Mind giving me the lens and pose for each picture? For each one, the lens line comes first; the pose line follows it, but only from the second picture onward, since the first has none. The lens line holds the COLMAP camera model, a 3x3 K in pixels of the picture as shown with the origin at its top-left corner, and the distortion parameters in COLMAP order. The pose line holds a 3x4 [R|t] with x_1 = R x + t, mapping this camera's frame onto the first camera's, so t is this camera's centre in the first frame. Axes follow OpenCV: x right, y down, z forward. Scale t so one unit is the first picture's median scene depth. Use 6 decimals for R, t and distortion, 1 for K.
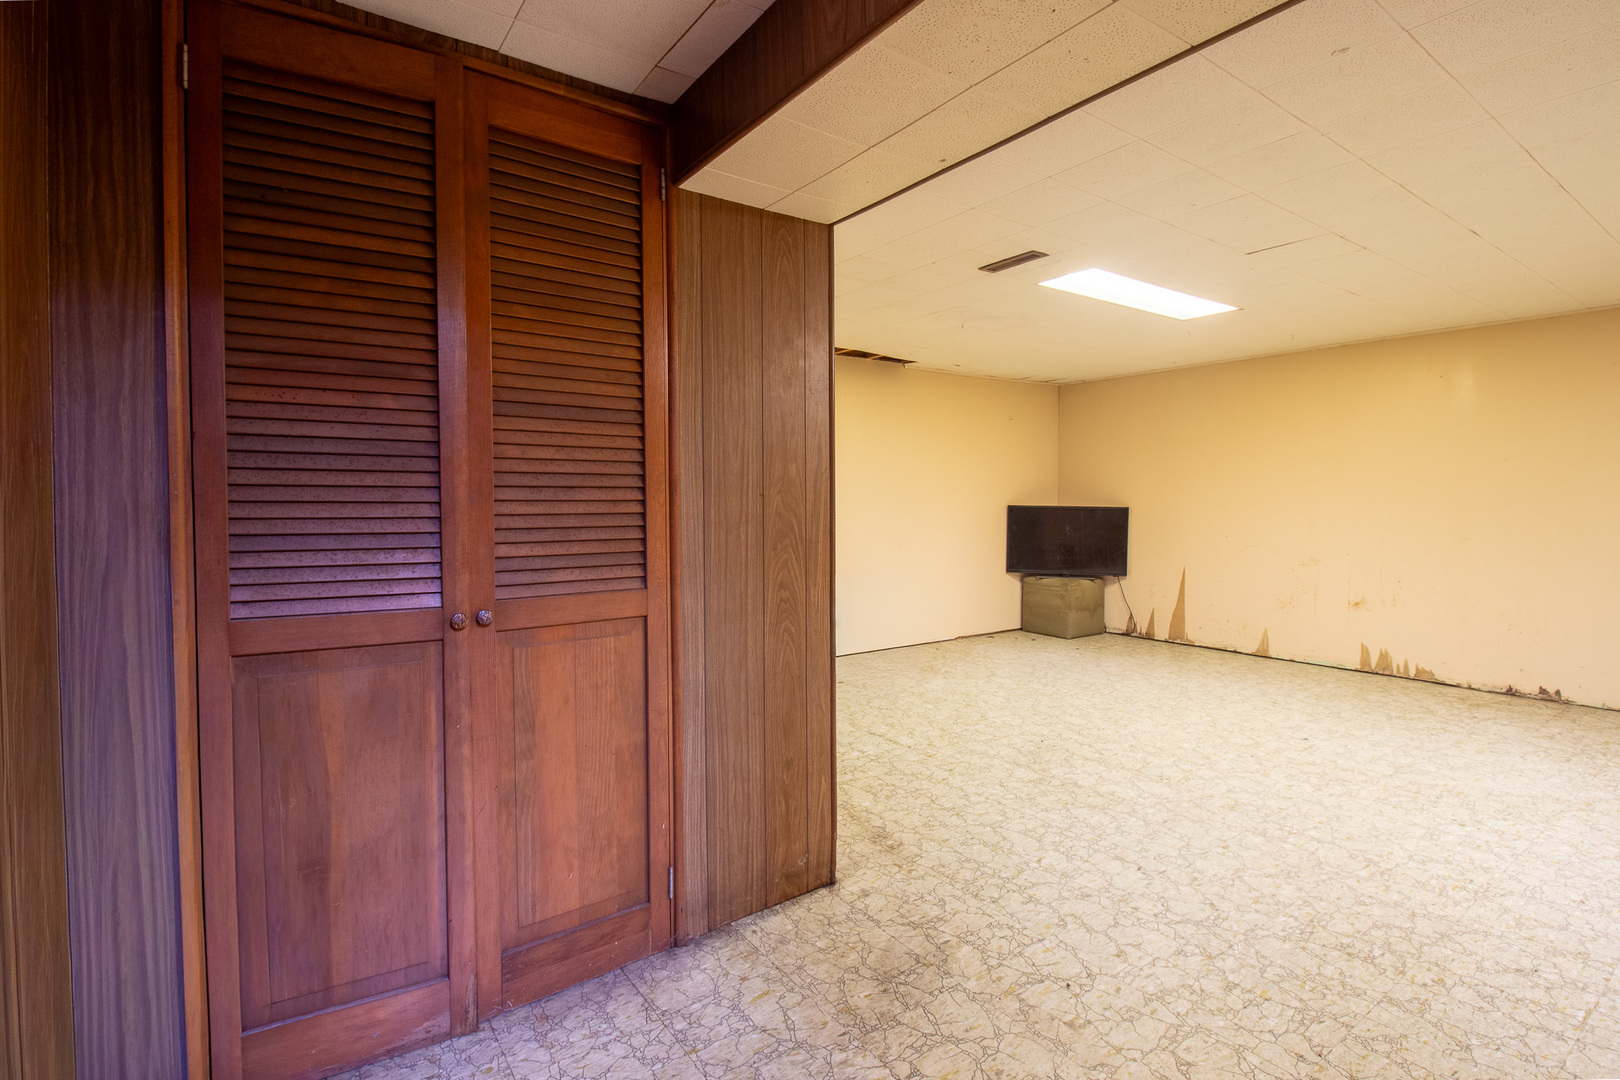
lens RADIAL K [[776.6, 0, 824.6], [0, 776.6, 530.6], [0, 0, 1]] dist [-0.000782, -0.013360]
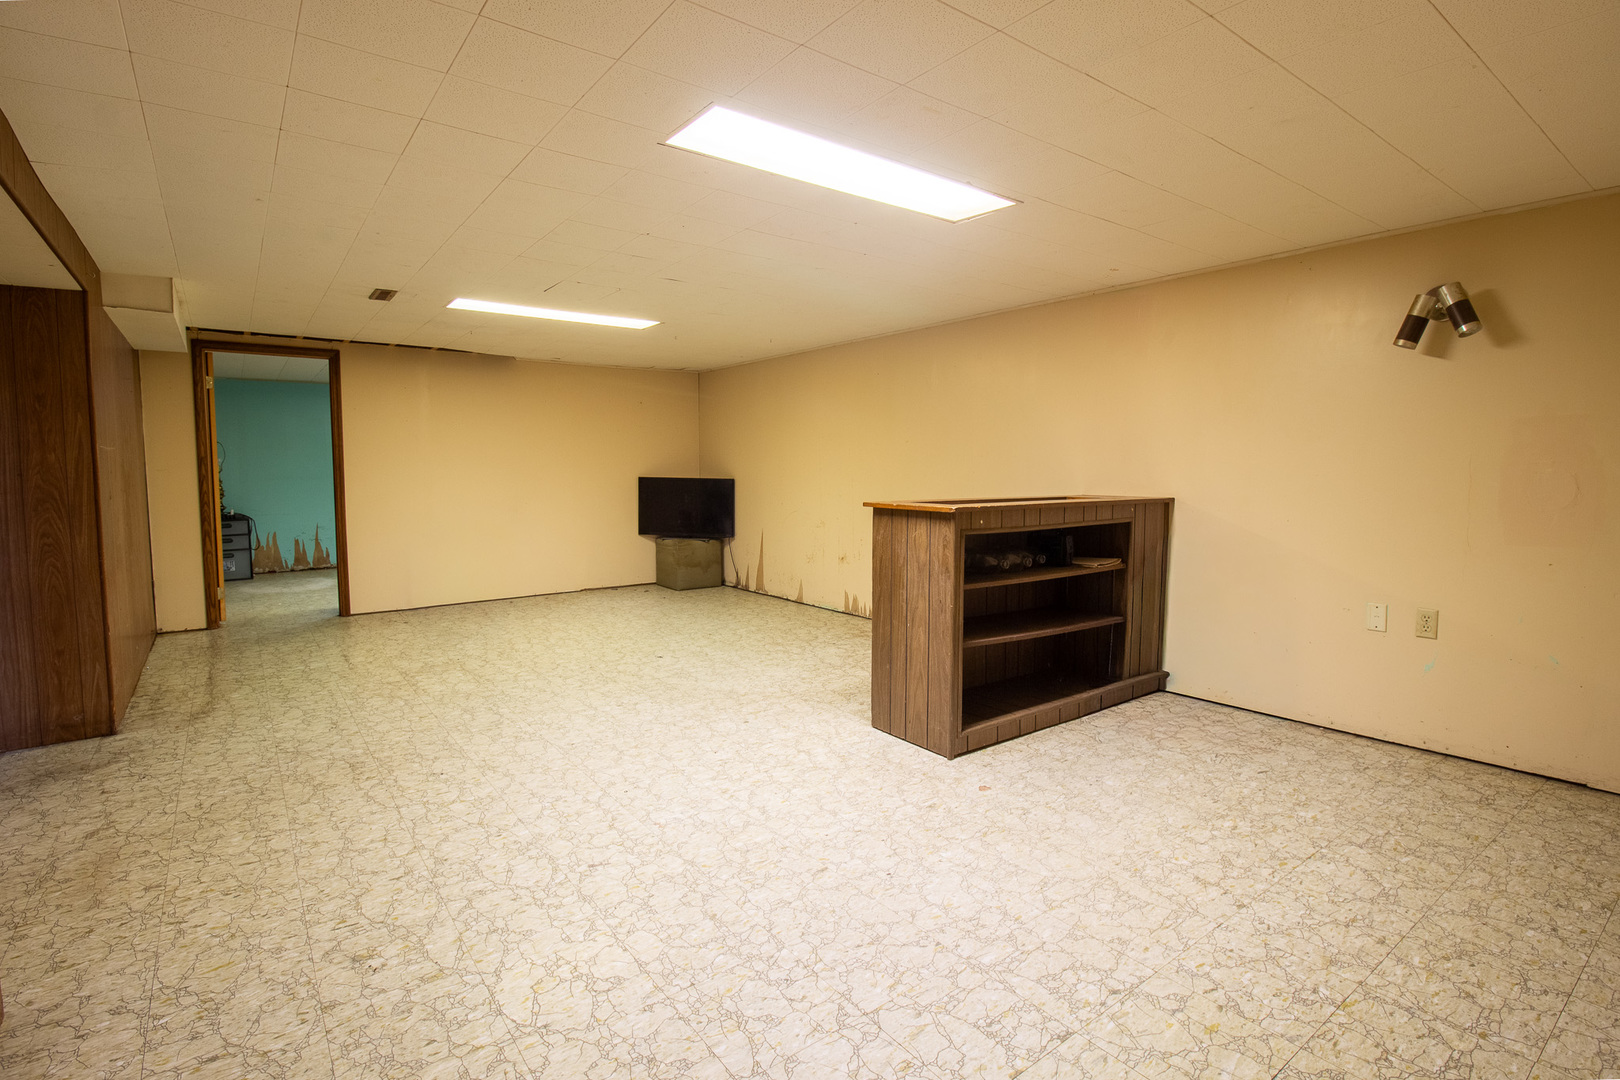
lens RADIAL K [[776.6, 0, 824.6], [0, 776.6, 530.6], [0, 0, 1]] dist [-0.000782, -0.013360]
pose [[0.999641, -0.000848, 0.026797, 1.265282], [-0.000192, 0.999248, 0.038787, 0.004166], [-0.026810, -0.038778, 0.998888, -0.468060]]
